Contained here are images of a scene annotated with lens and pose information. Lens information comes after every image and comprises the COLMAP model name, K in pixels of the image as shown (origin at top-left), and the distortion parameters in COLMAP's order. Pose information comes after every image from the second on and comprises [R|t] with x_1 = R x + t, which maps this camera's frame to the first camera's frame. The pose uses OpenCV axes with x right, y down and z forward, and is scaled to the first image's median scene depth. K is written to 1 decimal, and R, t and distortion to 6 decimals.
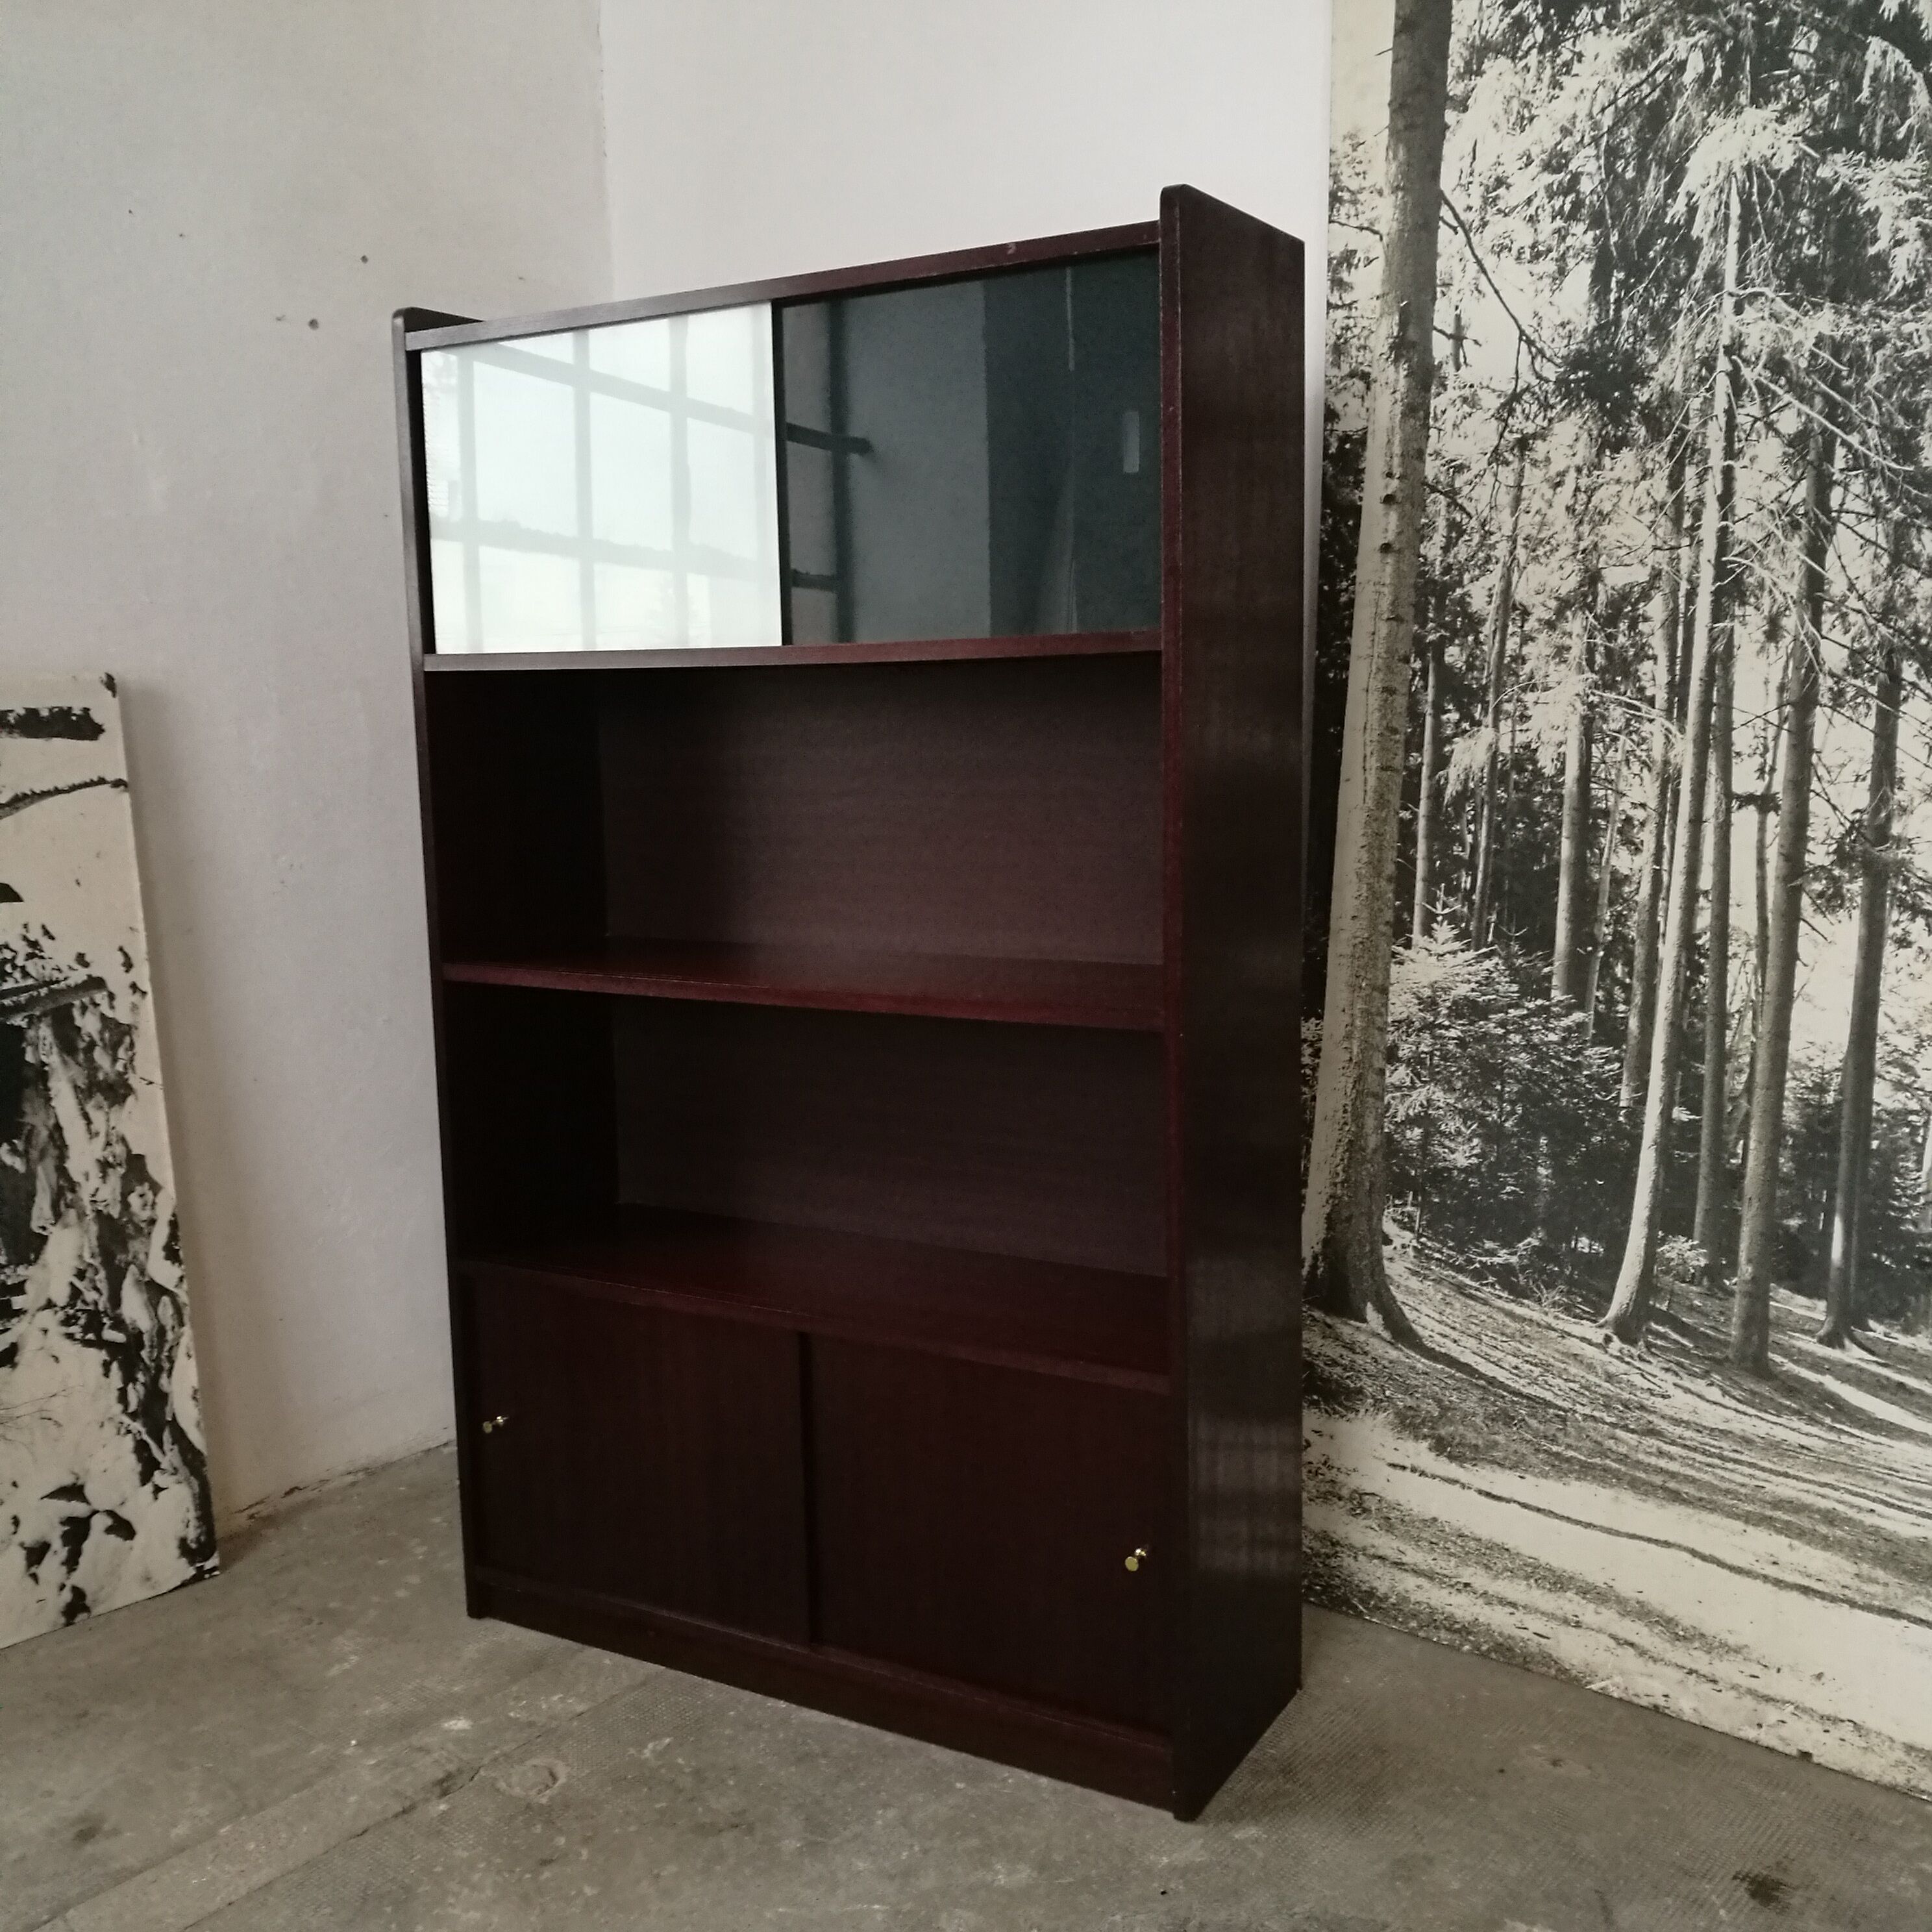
lens RADIAL K [[1973.0, 0, 955.9], [0, 1973.0, 967.2], [0, 0, 1]] dist [-0.003006, 0.015647]
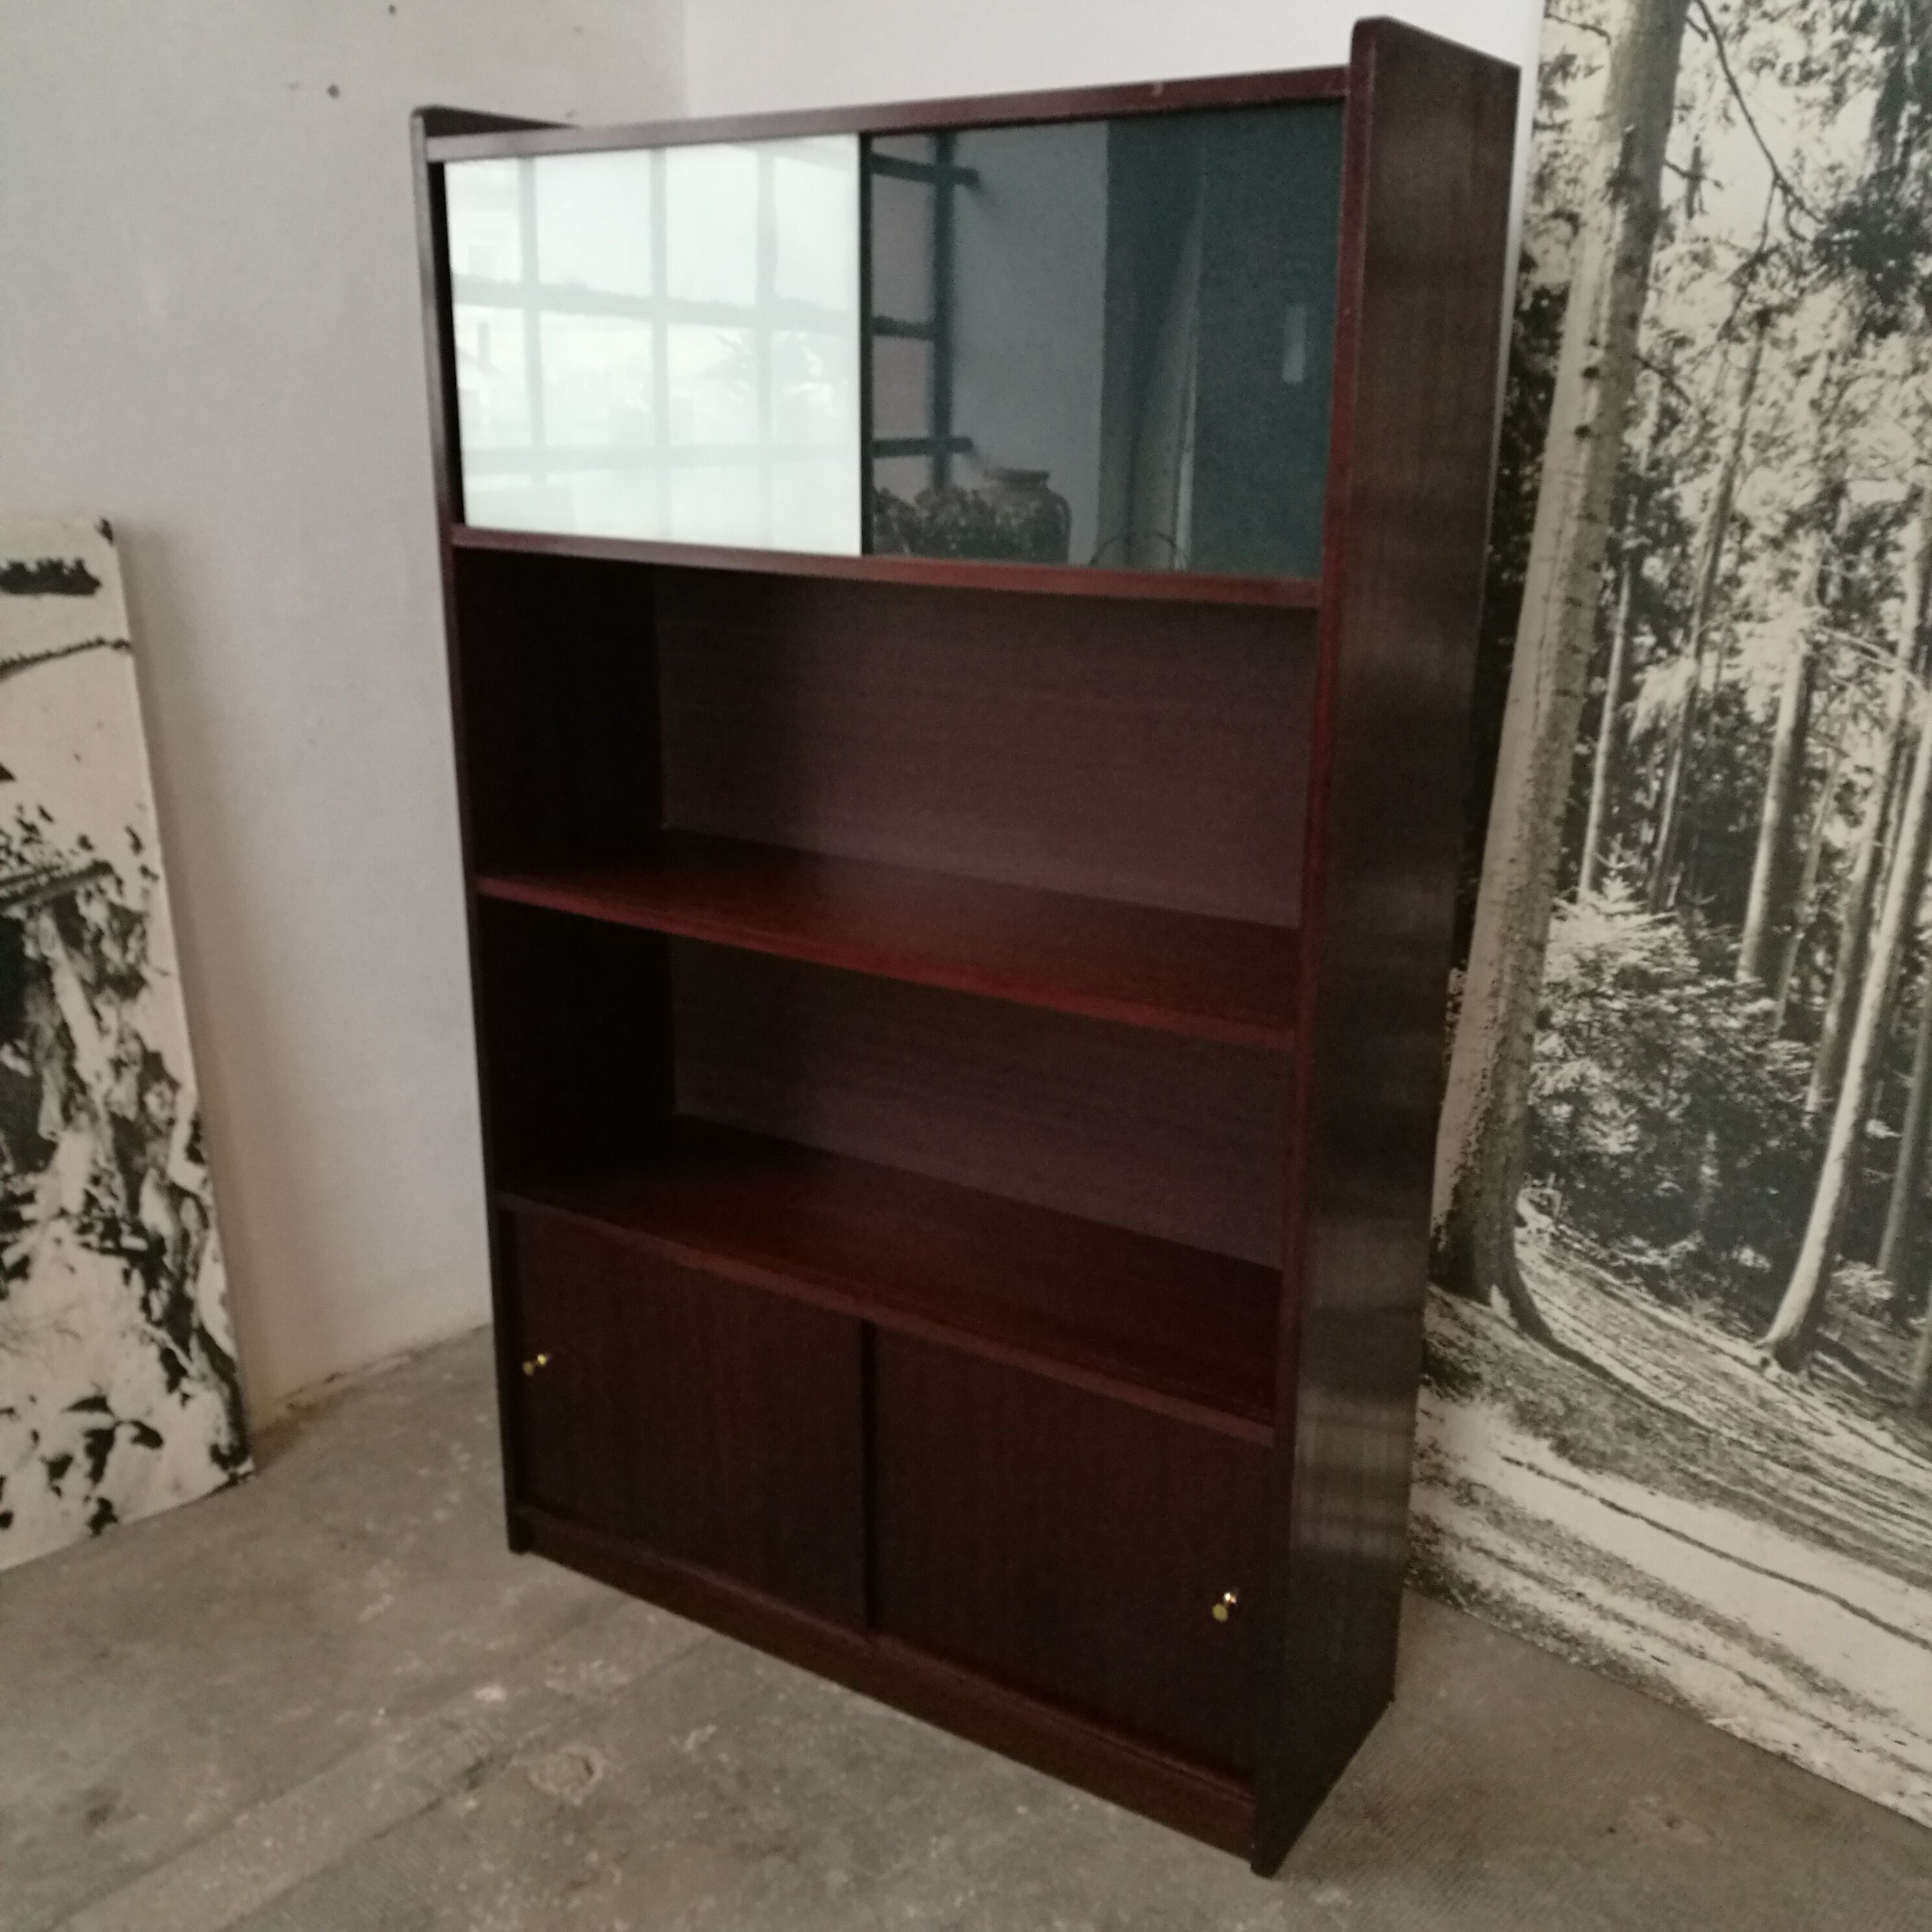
lens RADIAL K [[1989.5, 0, 966.0], [0, 1989.5, 966.0], [0, 0, 1]] dist [-0.094924, 0.217415]
pose [[0.998618, 0.038886, -0.035360, -0.005904], [-0.033122, 0.987967, 0.151080, -0.107399], [0.040809, -0.149700, 0.987889, 0.127525]]
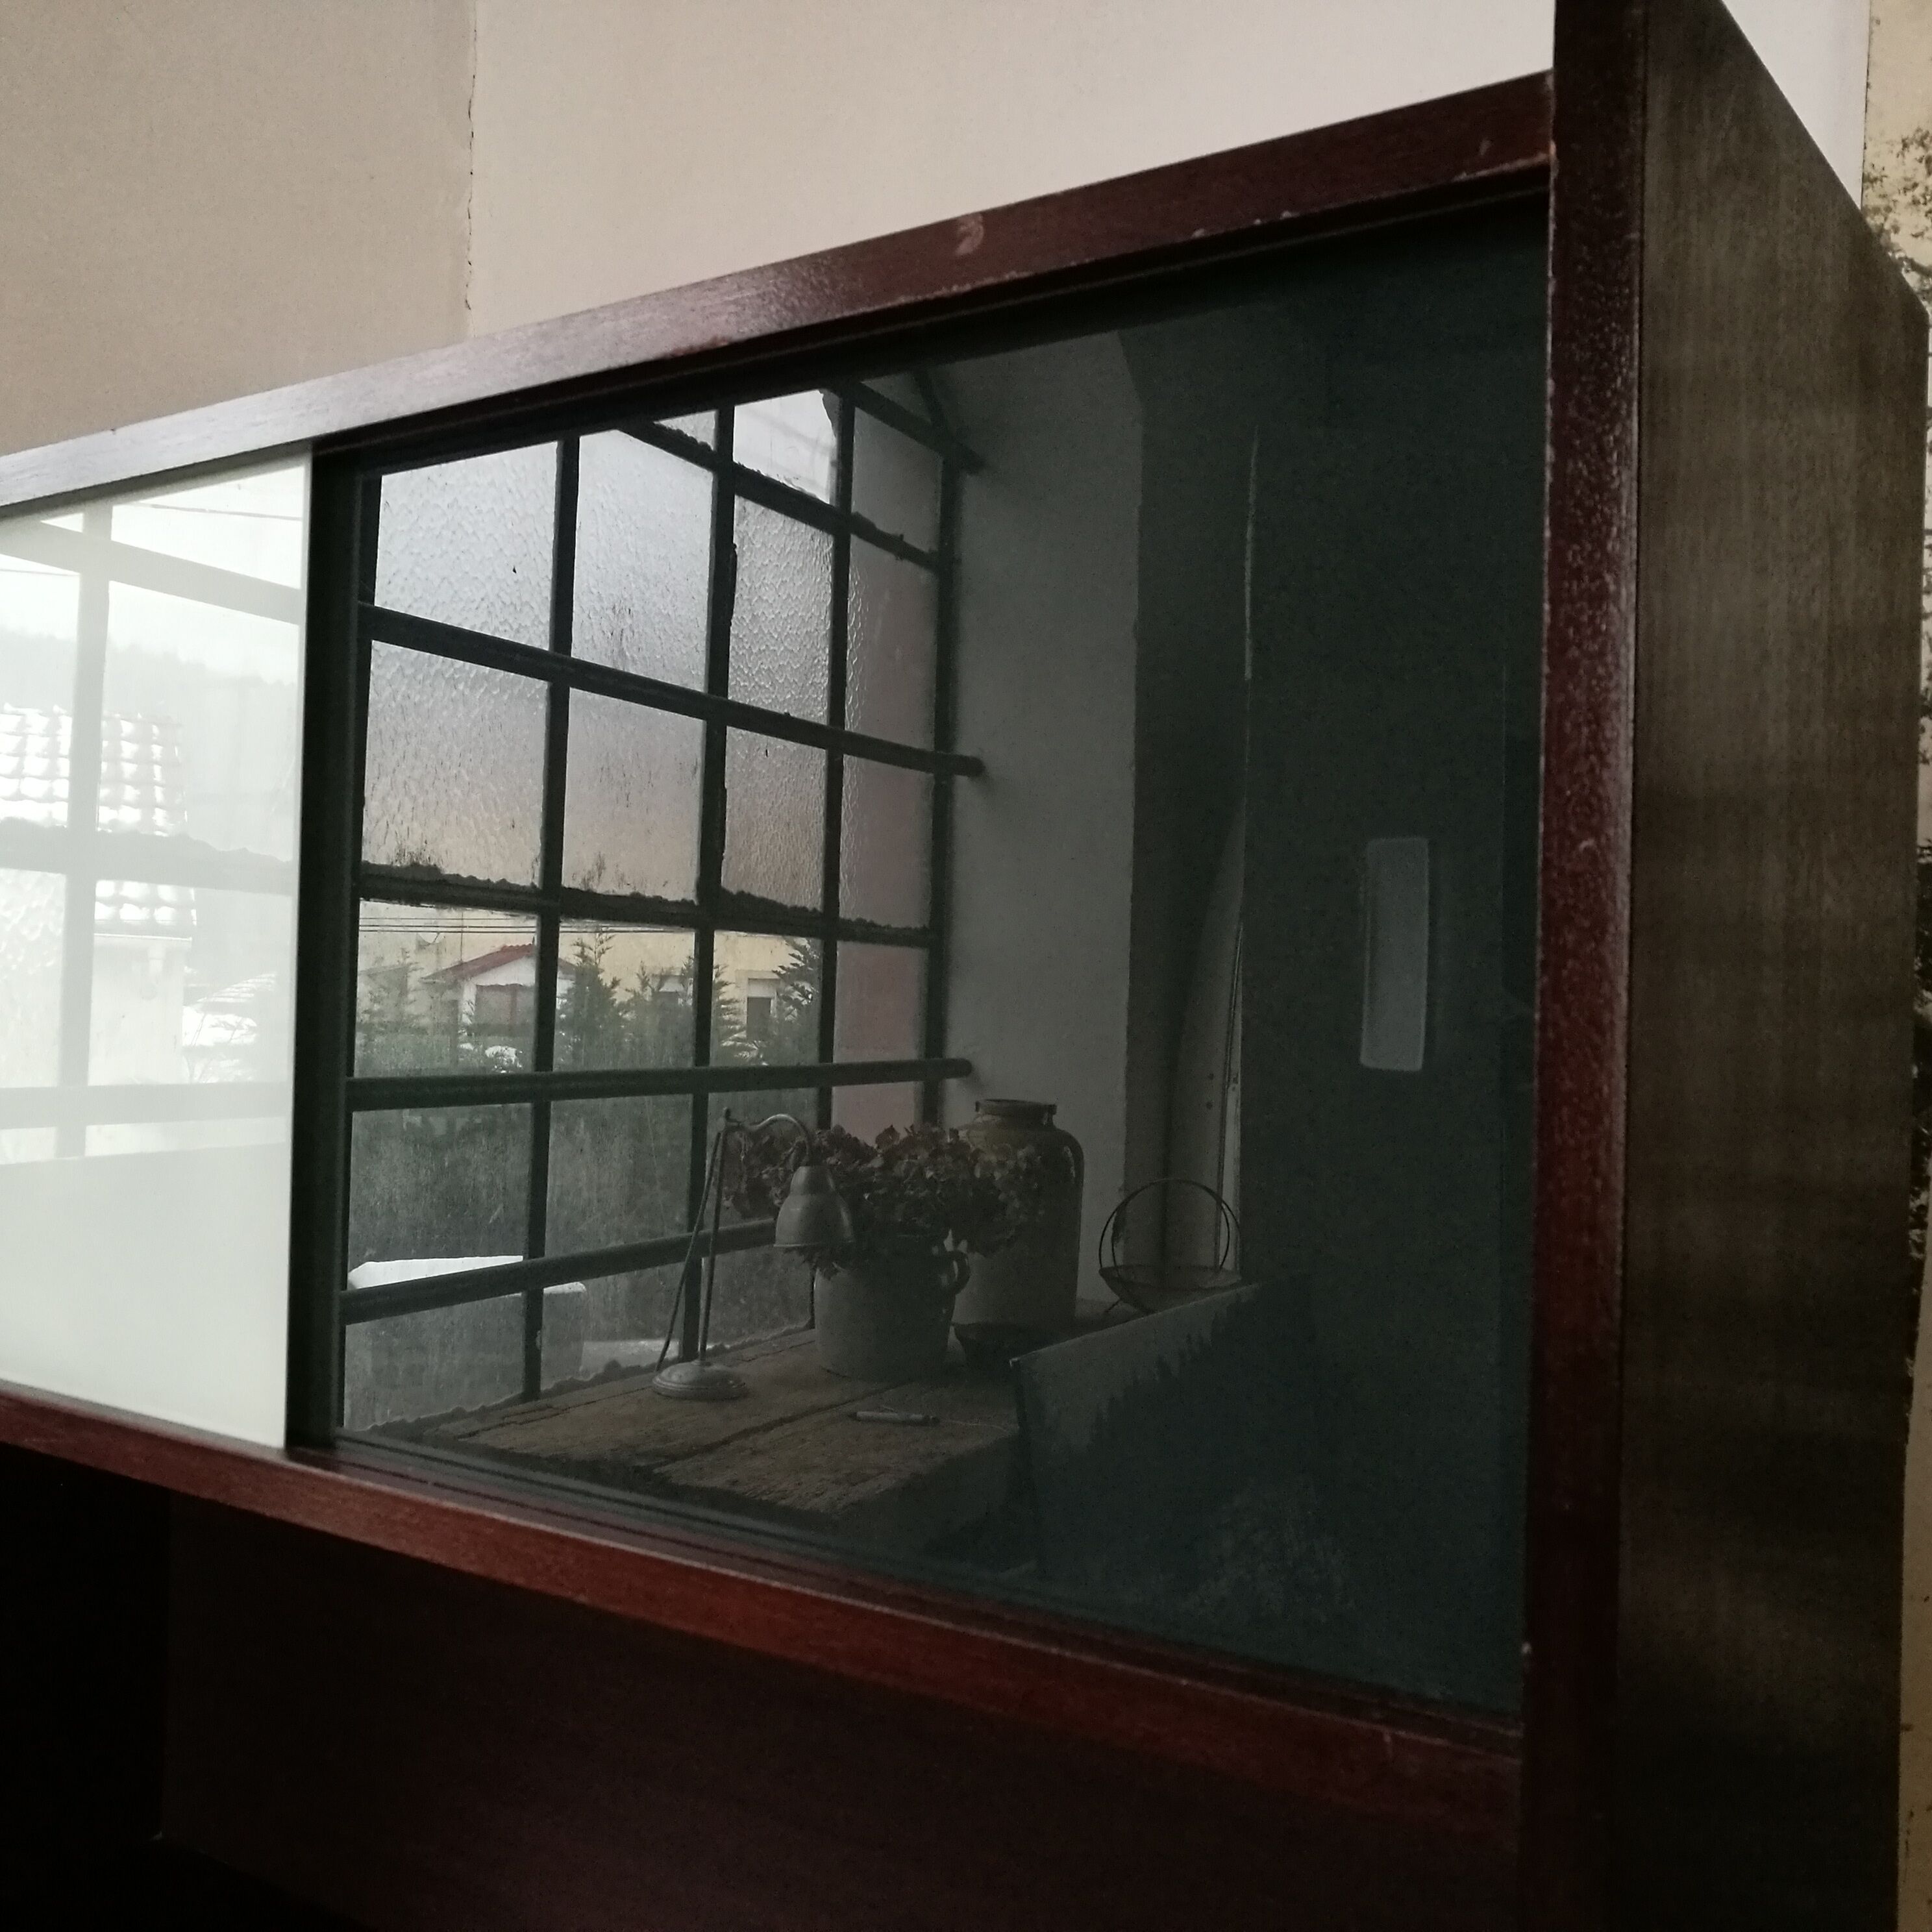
lens RADIAL K [[1970.2, 0, 856.9], [0, 1970.2, 964.1], [0, 0, 1]] dist [0.127770, 0.002390]
pose [[0.989655, 0.045286, -0.136131, 0.045312], [-0.065036, 0.987391, -0.144326, -0.178405], [0.127879, 0.151687, 0.980121, 0.597761]]
